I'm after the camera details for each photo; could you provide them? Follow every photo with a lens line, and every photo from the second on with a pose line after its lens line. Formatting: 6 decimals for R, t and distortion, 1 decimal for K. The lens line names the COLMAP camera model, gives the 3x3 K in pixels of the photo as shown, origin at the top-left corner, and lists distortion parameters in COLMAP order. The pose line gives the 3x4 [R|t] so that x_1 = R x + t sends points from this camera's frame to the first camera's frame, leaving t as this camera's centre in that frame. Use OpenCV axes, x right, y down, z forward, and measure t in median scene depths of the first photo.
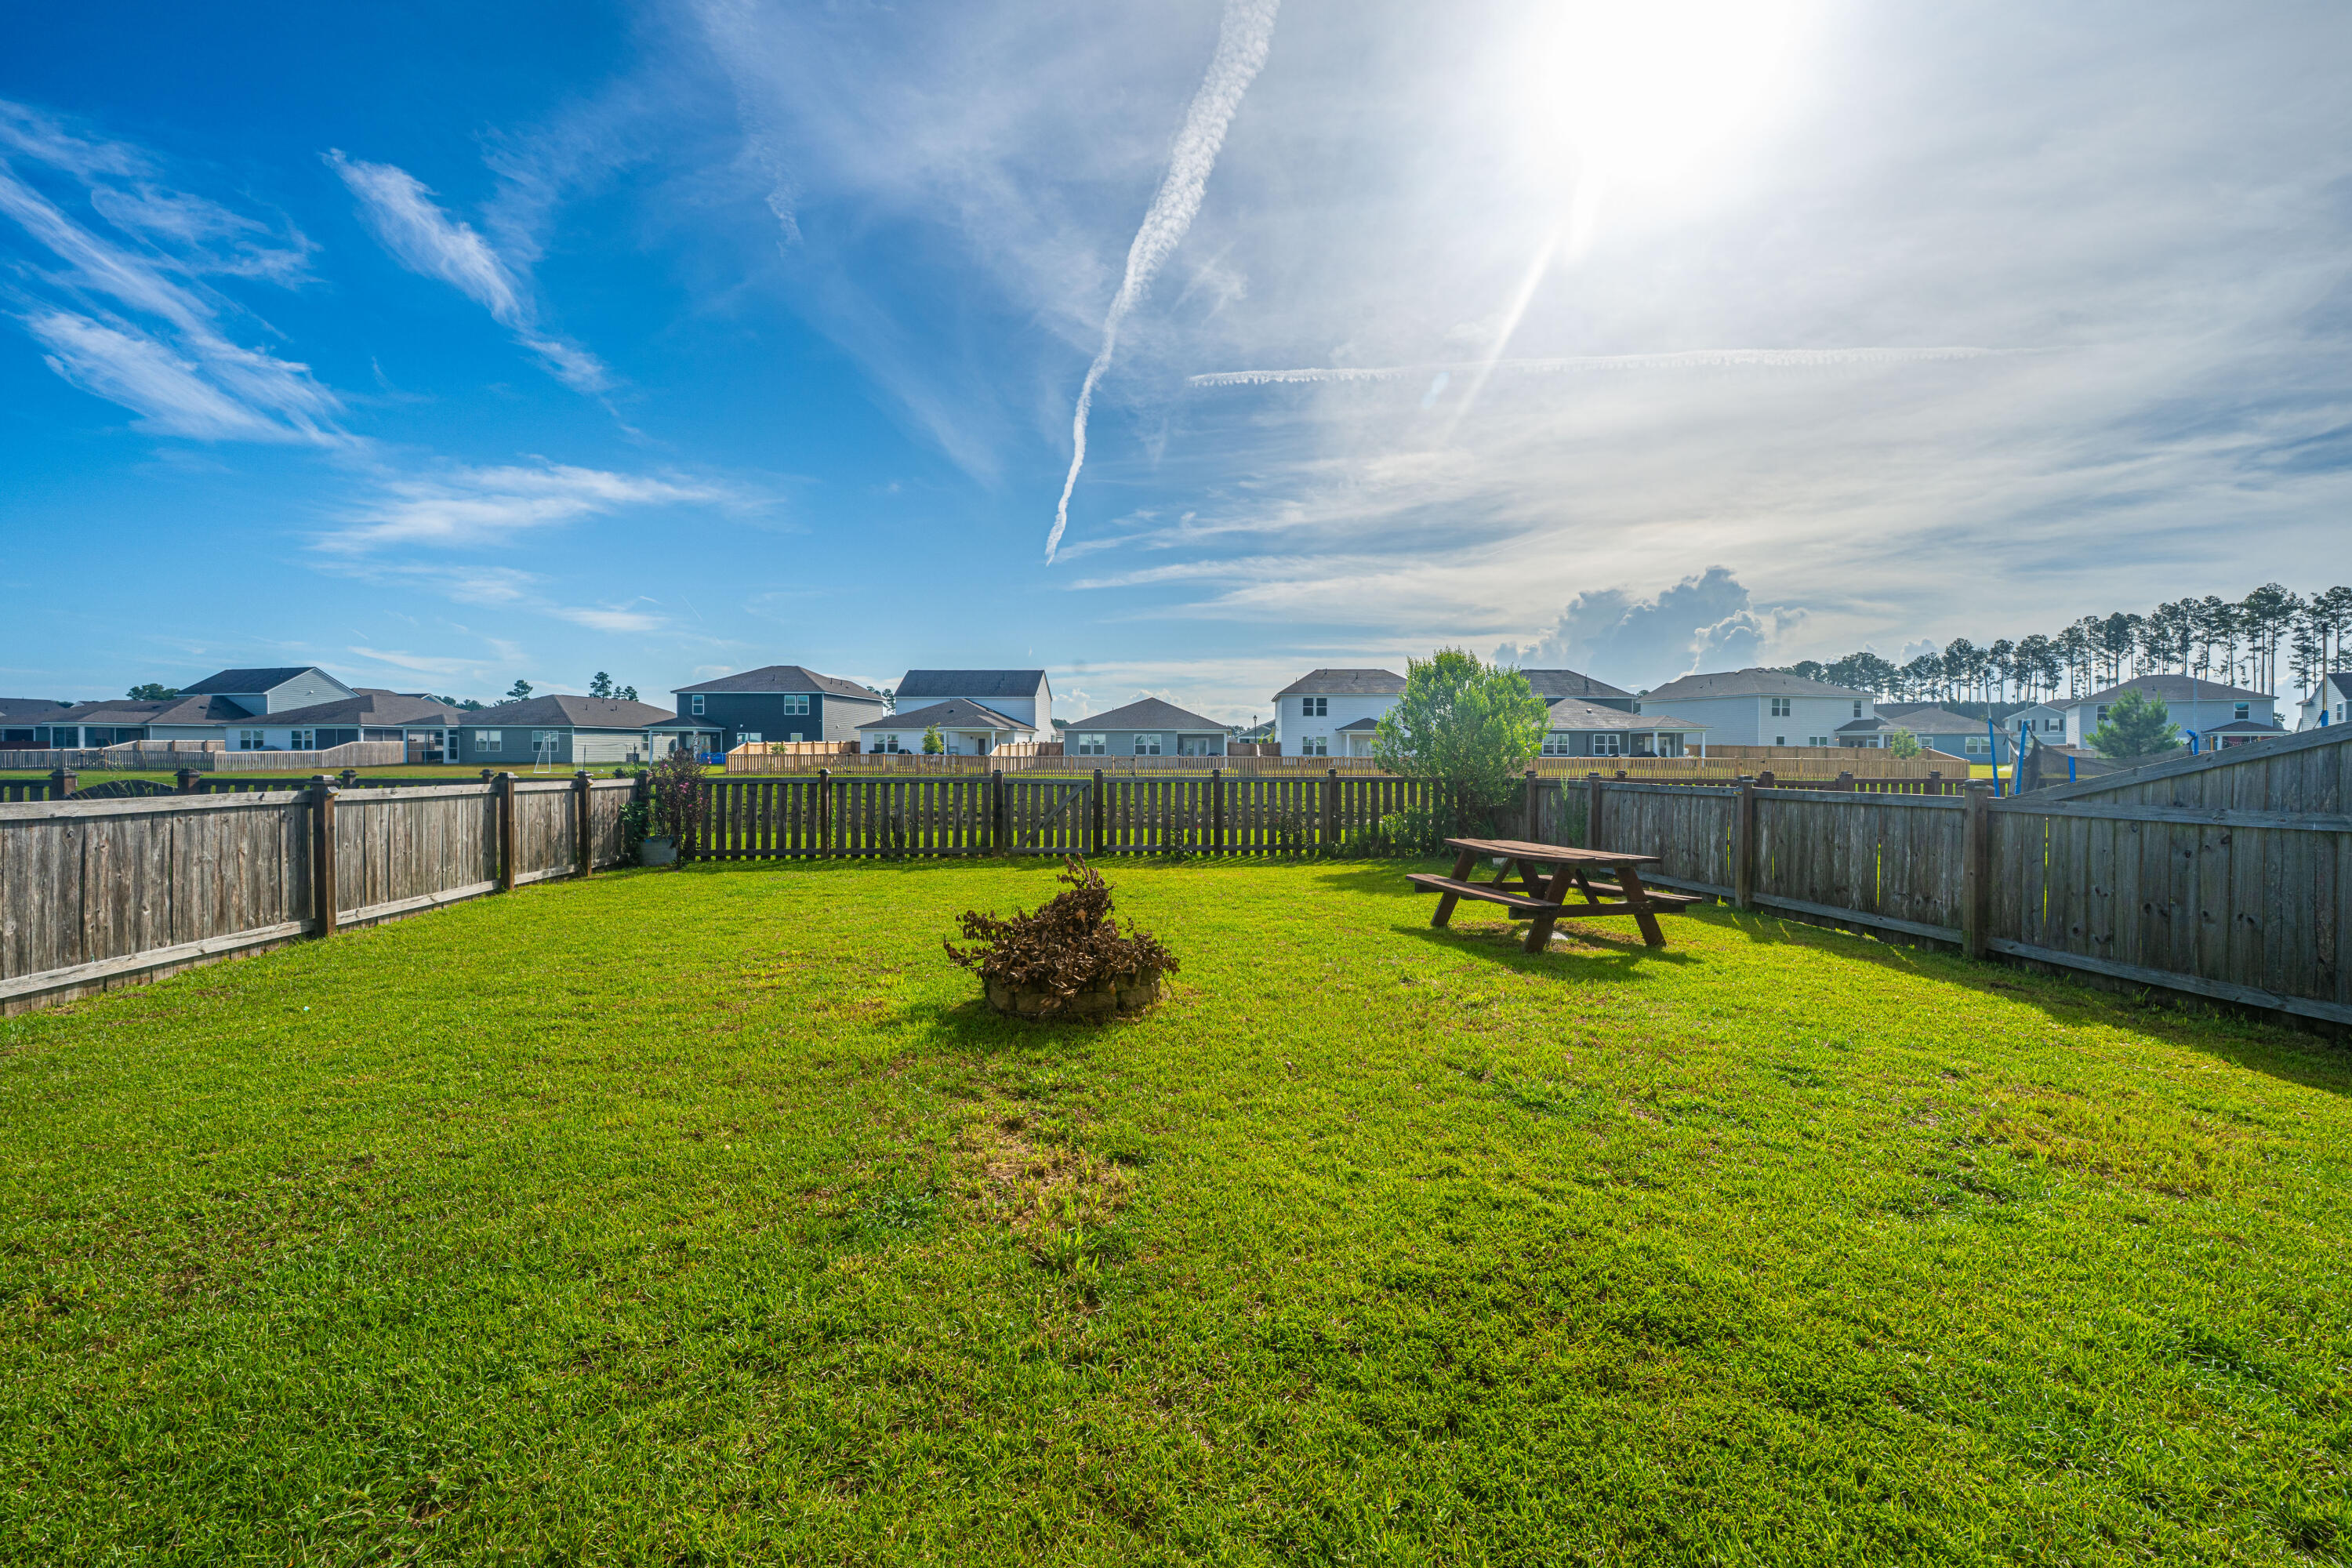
lens RADIAL K [[964.5, 0, 1171.6], [0, 964.5, 755.7], [0, 0, 1]] dist [-0.008379, 0.000699]
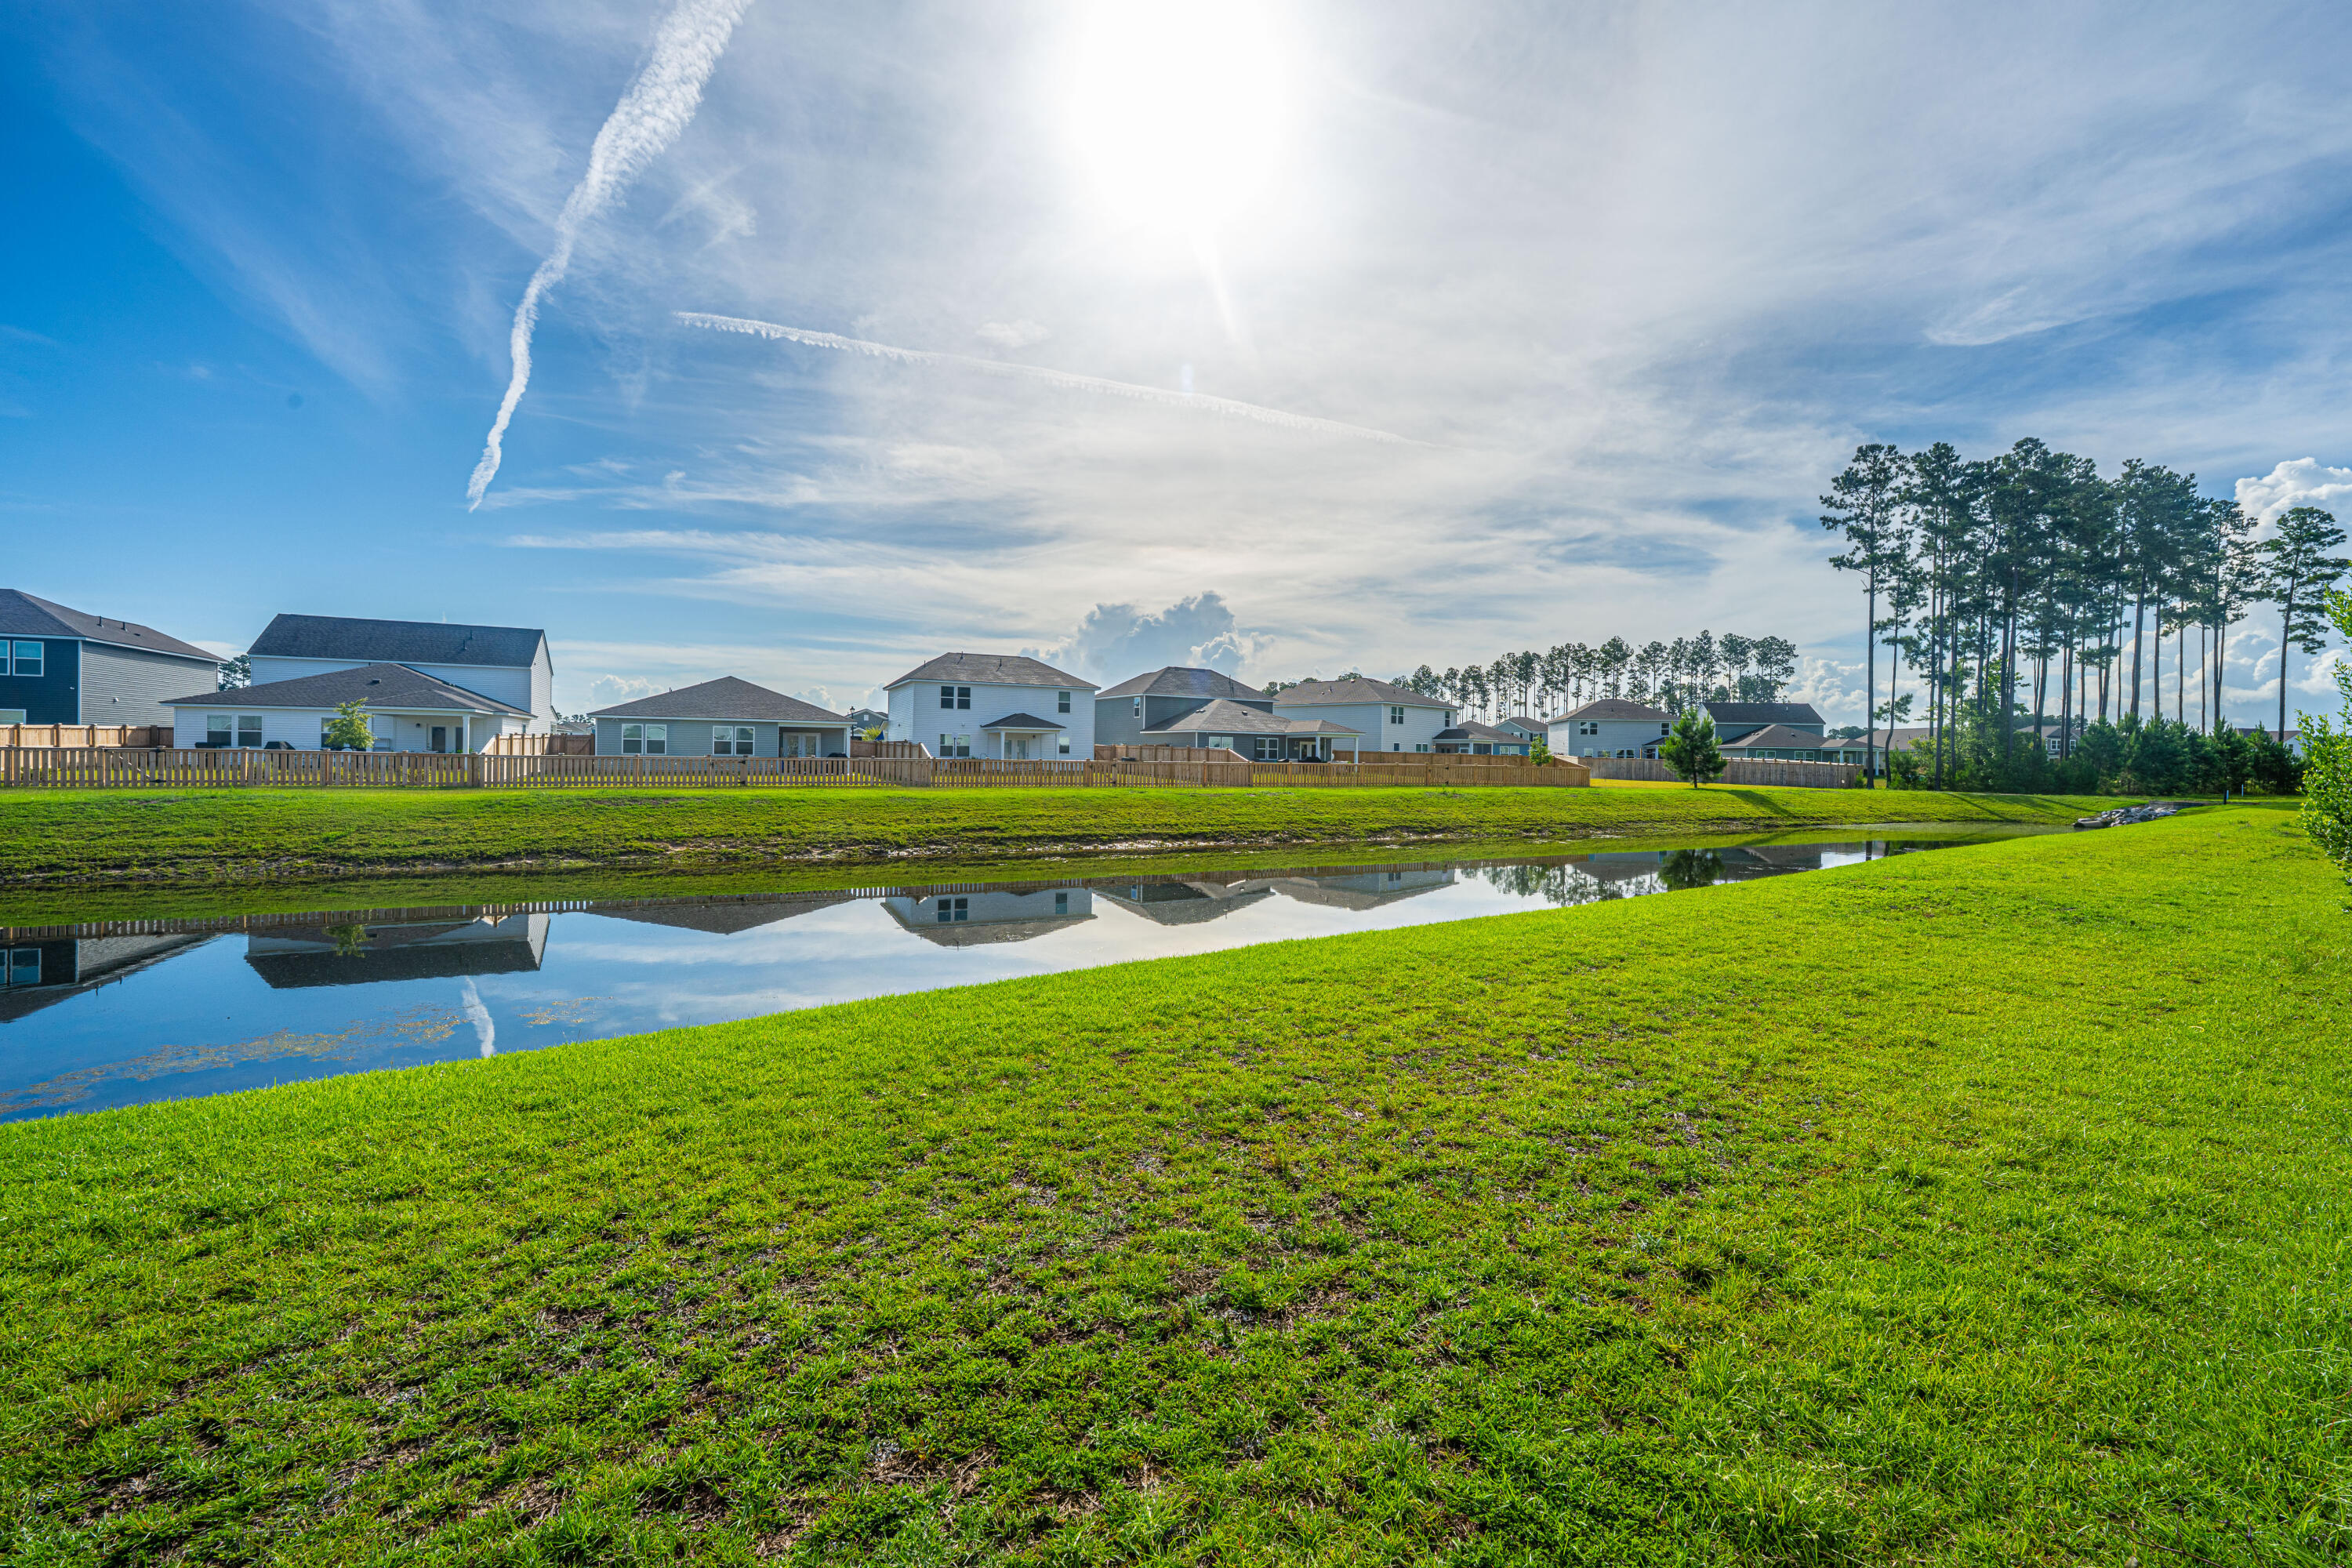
lens RADIAL K [[943.5, 0, 1167.4], [0, 943.5, 765.7], [0, 0, 1]] dist [0.000692, 0.000131]
pose [[0.865466, 0.003898, 0.500953, -0.088826], [-0.008453, 0.999941, 0.006823, -0.000260], [-0.500897, -0.010140, 0.865448, 0.204078]]
